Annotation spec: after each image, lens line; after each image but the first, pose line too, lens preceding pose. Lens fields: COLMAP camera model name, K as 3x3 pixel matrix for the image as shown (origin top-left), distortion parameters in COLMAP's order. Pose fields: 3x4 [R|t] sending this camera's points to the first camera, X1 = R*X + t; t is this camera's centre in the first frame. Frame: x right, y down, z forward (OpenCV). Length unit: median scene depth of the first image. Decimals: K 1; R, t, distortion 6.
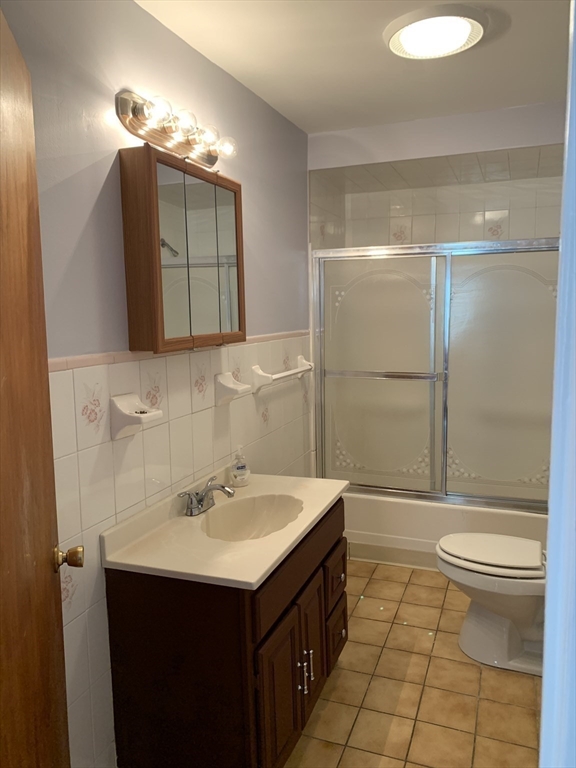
lens RADIAL K [[579.8, 0, 288.0], [0, 579.8, 384.0], [0, 0, 1]] dist [0.005047, -0.040142]
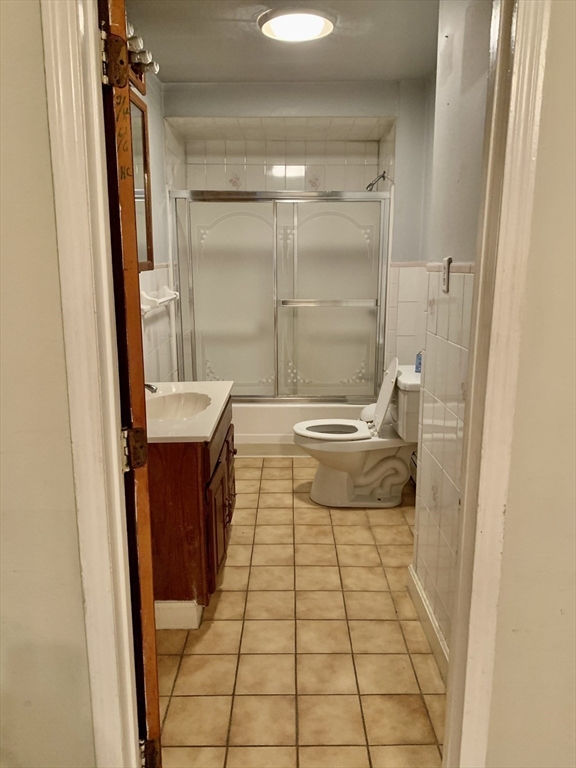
lens RADIAL K [[572.2, 0, 288.0], [0, 572.2, 384.0], [0, 0, 1]] dist [0.008655, 0.002228]
pose [[0.933498, -0.054895, 0.354355, -0.229646], [0.018490, 0.994267, 0.105317, 0.040660], [-0.358104, -0.091761, 0.929161, -0.221310]]
